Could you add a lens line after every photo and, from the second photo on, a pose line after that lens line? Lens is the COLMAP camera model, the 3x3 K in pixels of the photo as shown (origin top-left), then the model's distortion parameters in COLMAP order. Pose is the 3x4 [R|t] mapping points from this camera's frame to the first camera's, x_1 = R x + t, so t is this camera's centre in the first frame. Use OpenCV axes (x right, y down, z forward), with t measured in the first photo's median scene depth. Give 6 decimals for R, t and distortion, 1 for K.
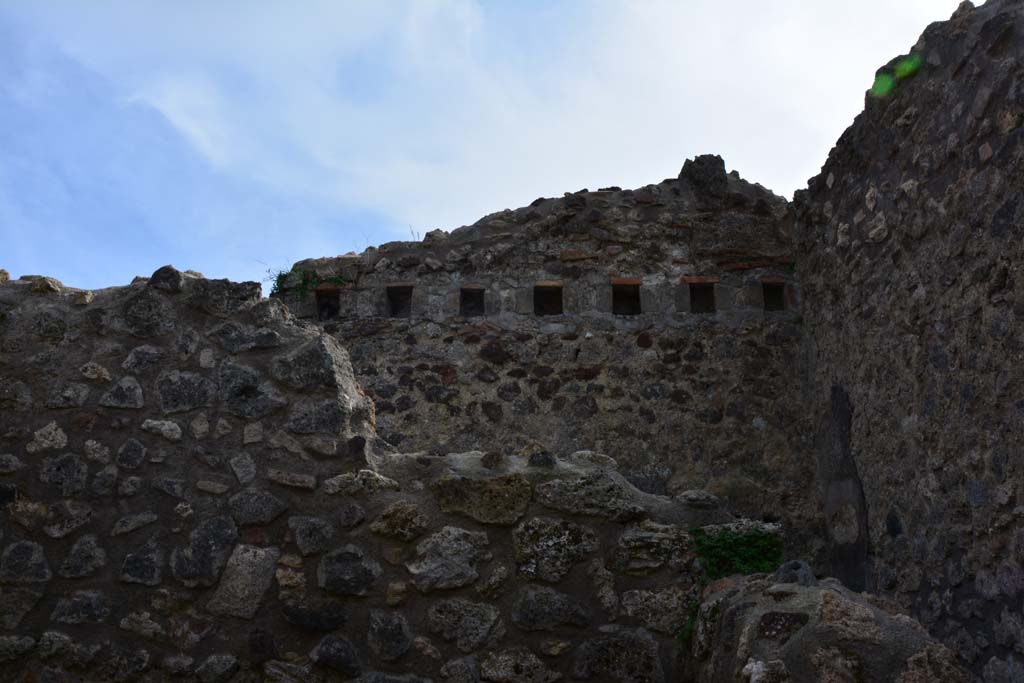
lens RADIAL K [[792.1, 0, 515.5], [0, 792.1, 342.8], [0, 0, 1]] dist [-0.162969, 0.121138]
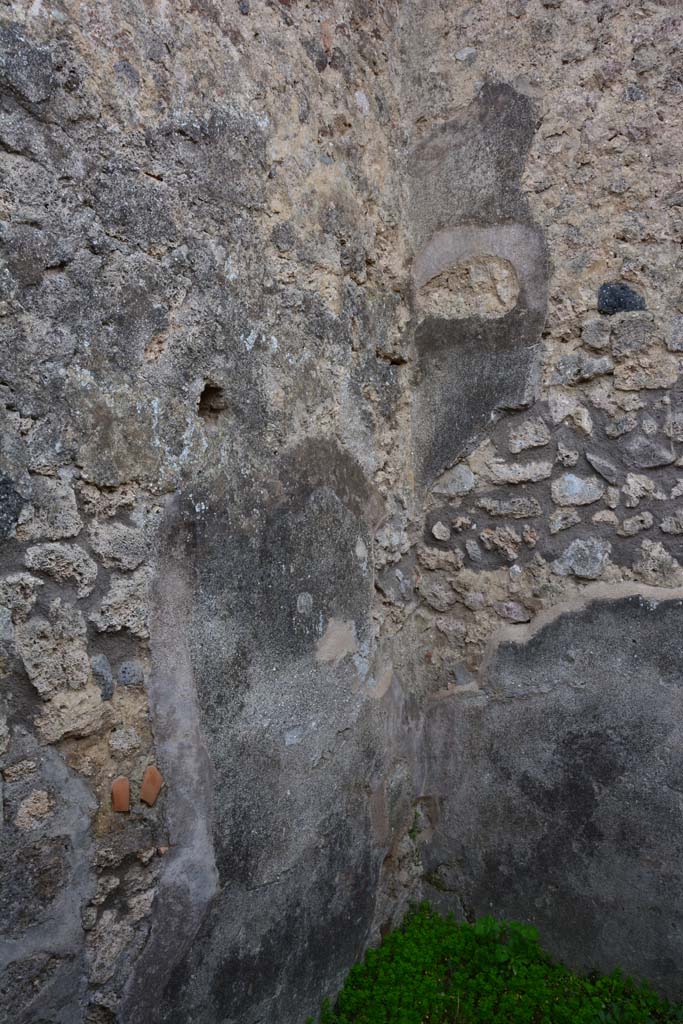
lens RADIAL K [[792.1, 0, 341.5], [0, 792.1, 512.0], [0, 0, 1]] dist [-0.162969, 0.121138]
pose [[0.525622, -0.052713, 0.849084, -0.215912], [-0.290867, 0.926792, 0.237597, 0.273675], [-0.799449, -0.371857, 0.471810, 0.659795]]
